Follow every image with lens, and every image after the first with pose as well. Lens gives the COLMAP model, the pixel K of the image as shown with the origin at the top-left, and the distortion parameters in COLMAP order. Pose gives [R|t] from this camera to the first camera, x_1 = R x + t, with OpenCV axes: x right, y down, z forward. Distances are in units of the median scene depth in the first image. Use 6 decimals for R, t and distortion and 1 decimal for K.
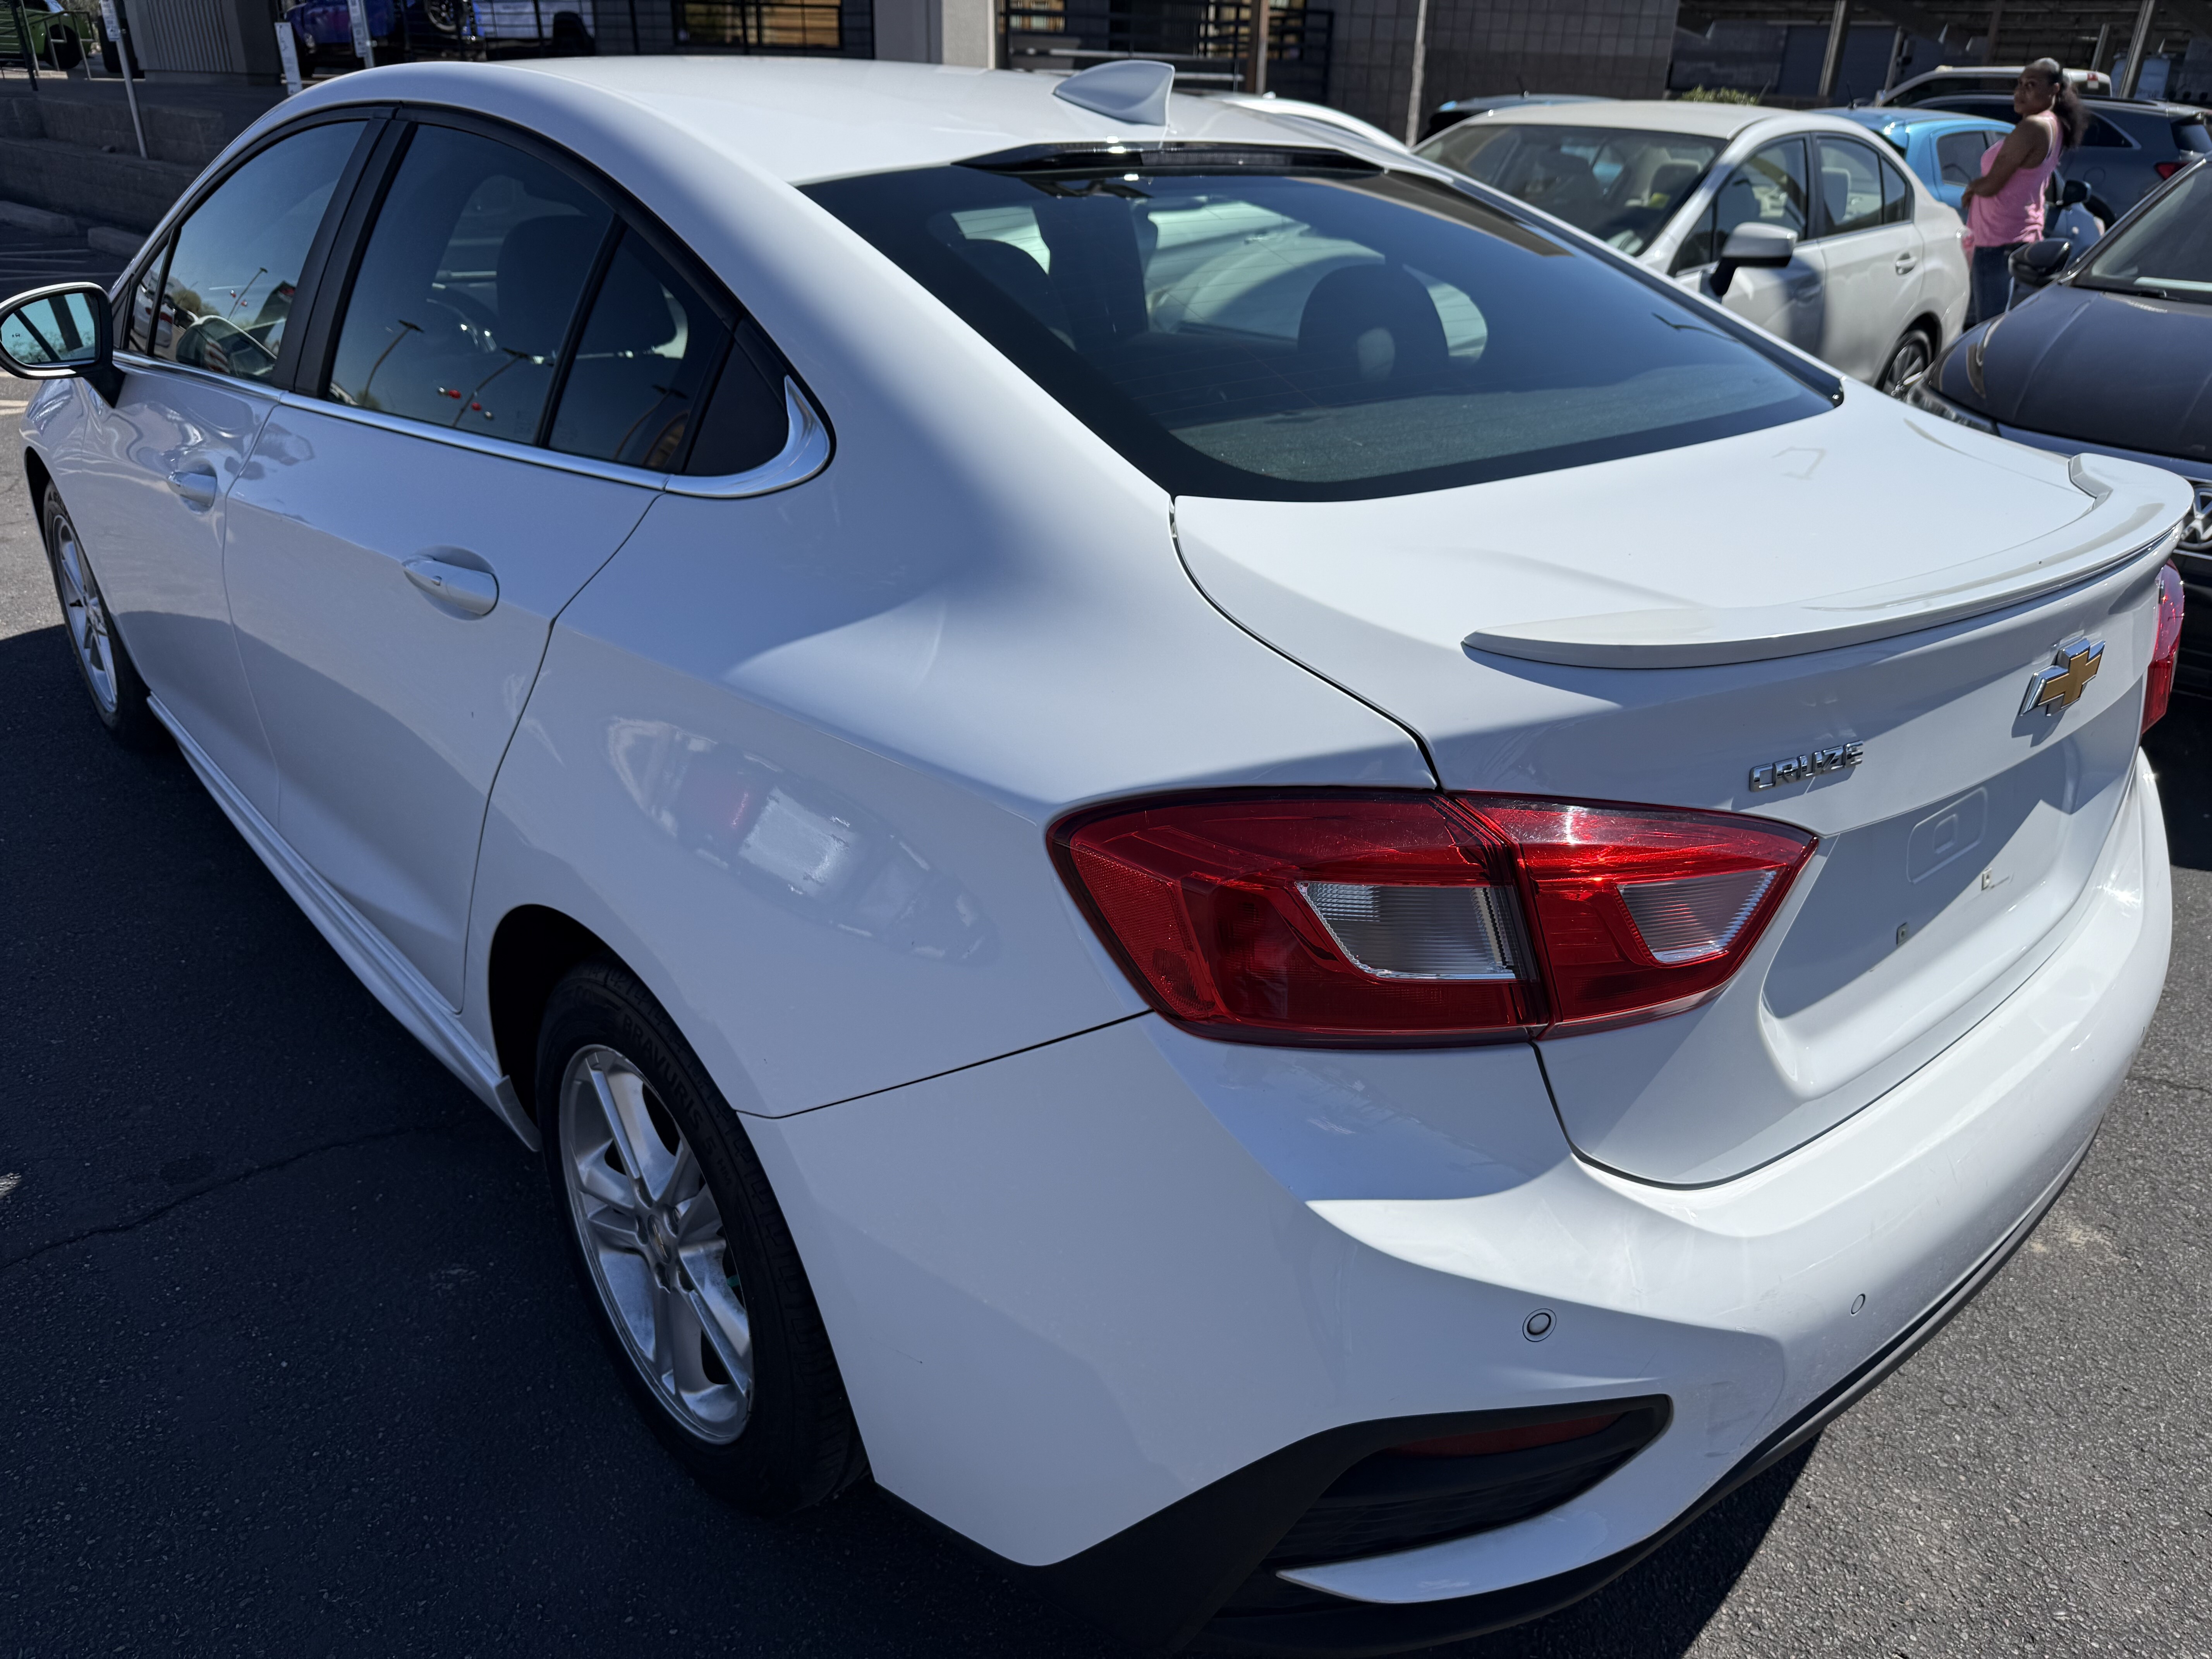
lens RADIAL K [[1697.3, 0, 1106.0], [0, 1697.3, 829.5], [0, 0, 1]] dist [-0.004005, -0.001308]
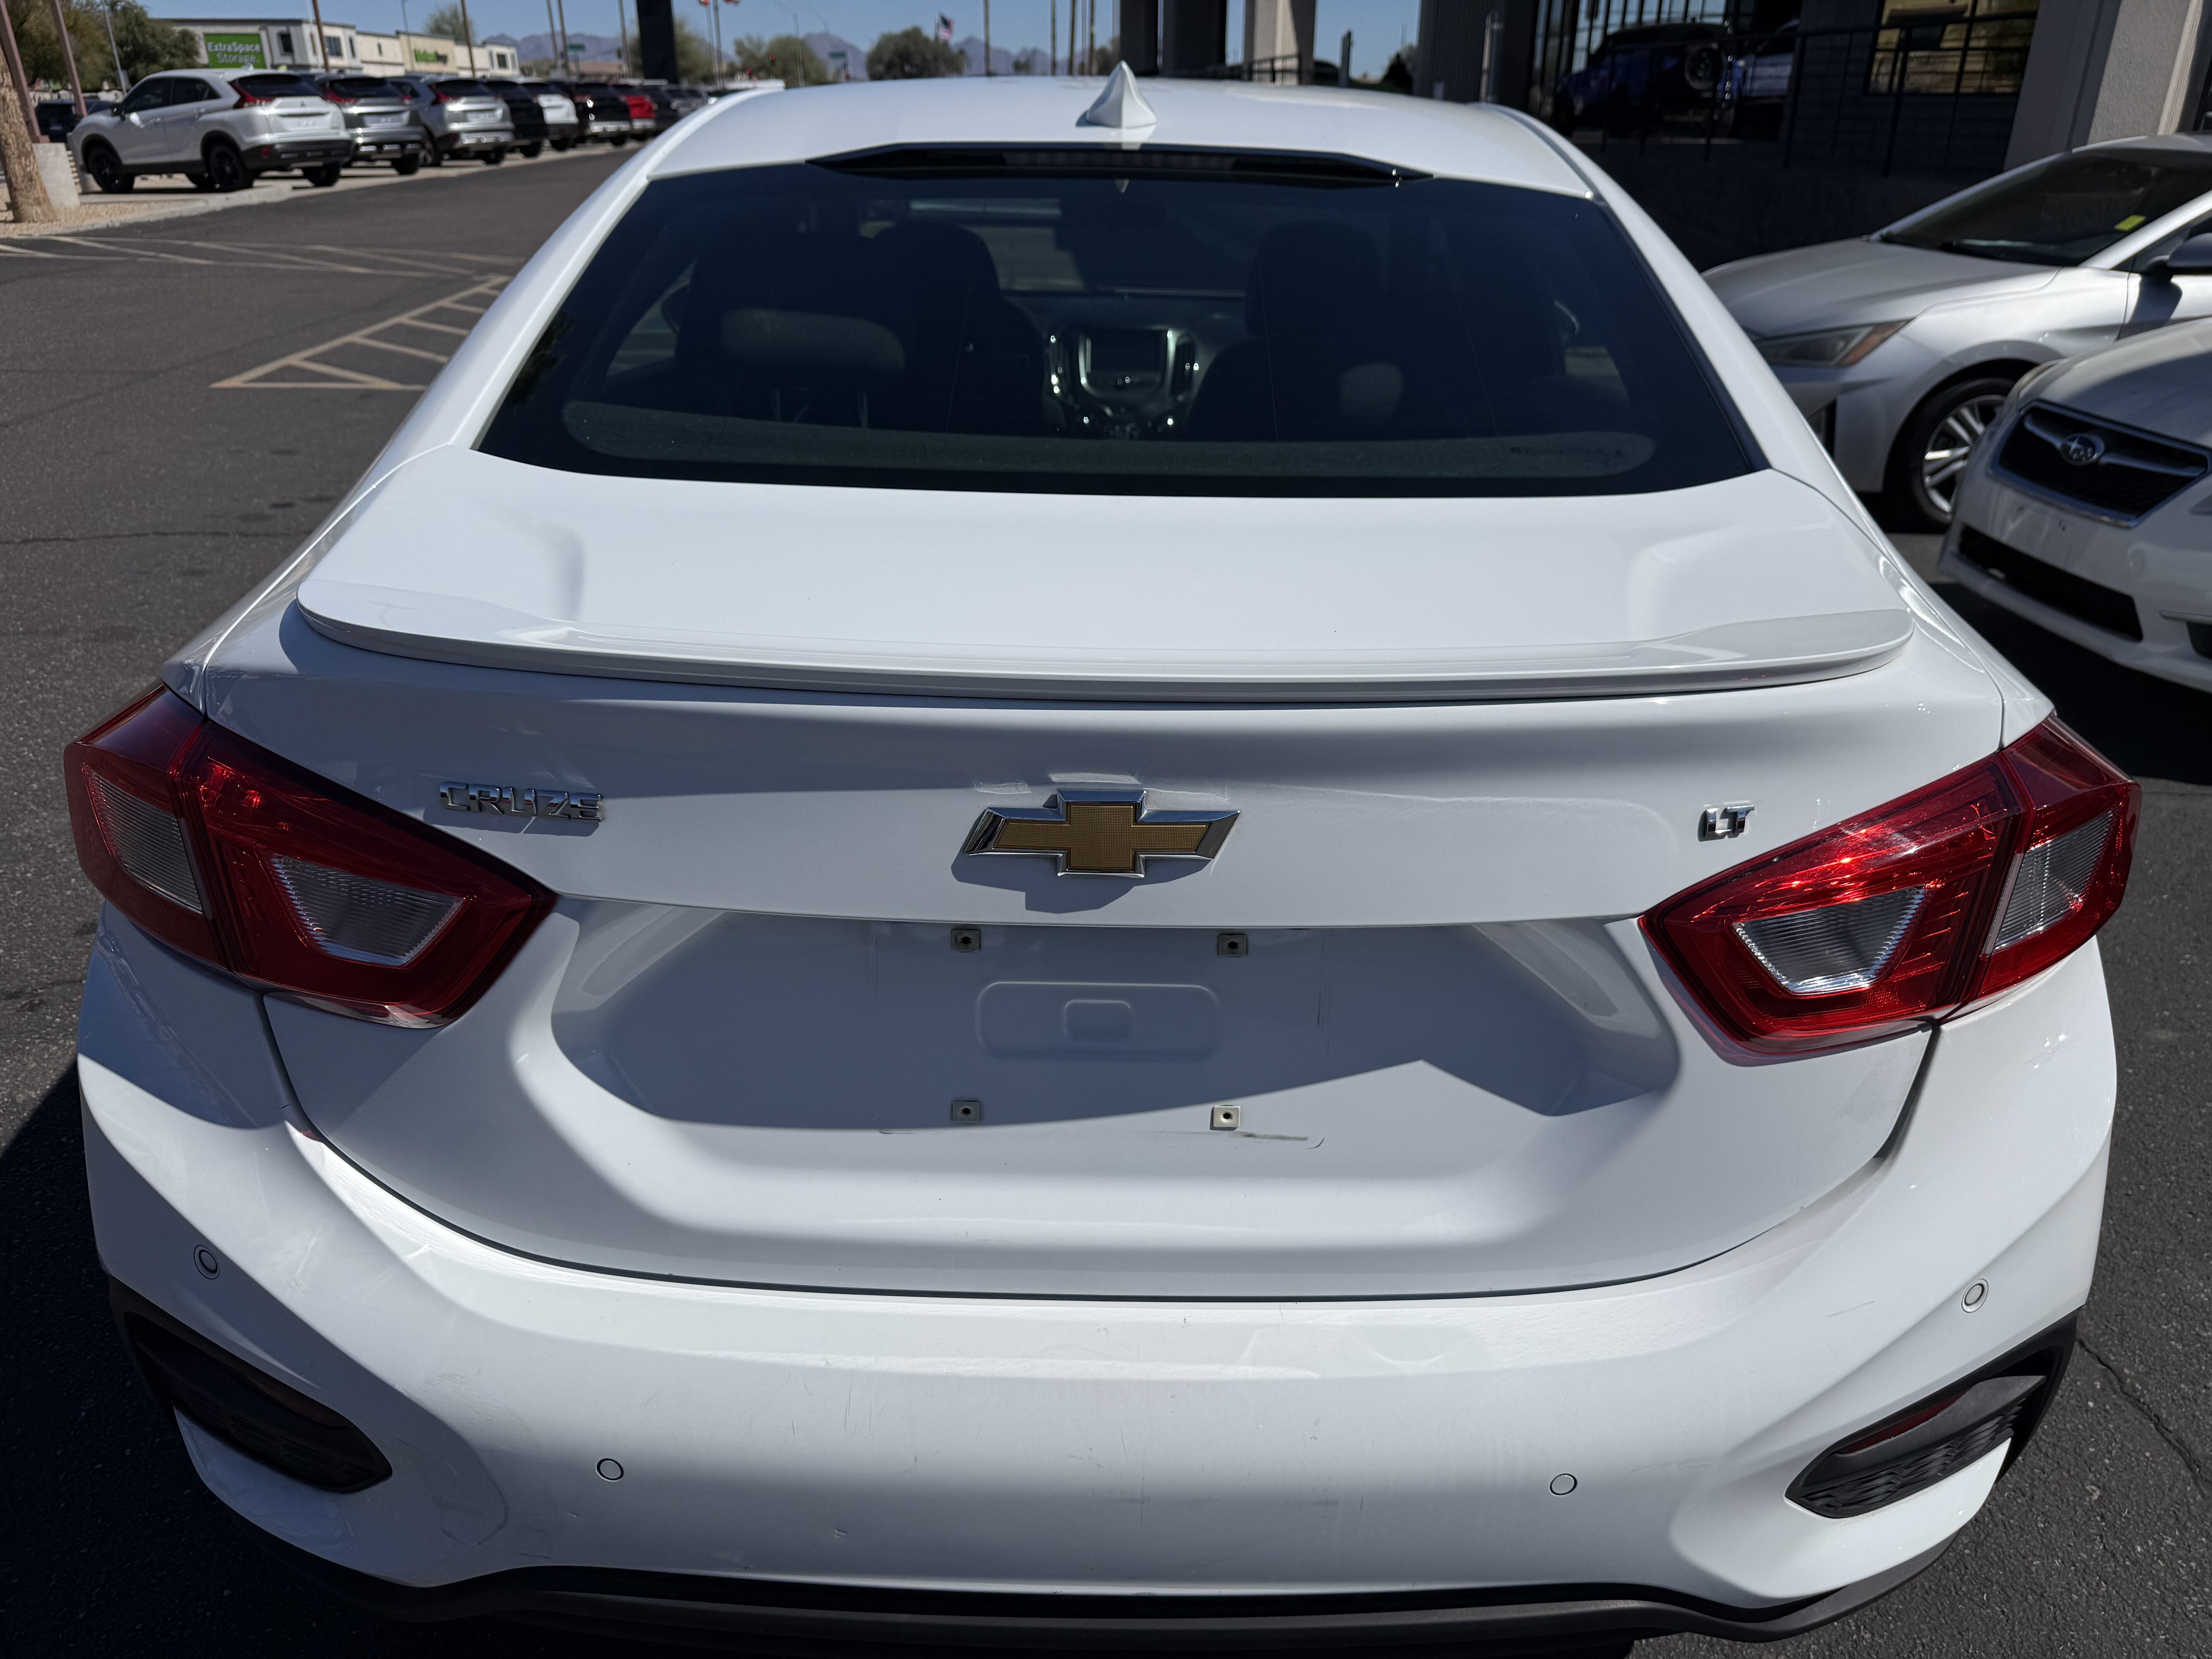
lens RADIAL K [[1697.3, 0, 1106.0], [0, 1697.3, 829.5], [0, 0, 1]] dist [-0.004005, -0.001308]
pose [[0.724900, 0.244257, -0.644095, 1.121164], [-0.264917, 0.961965, 0.066650, -0.151346], [0.635877, 0.122317, 0.762036, 0.493063]]
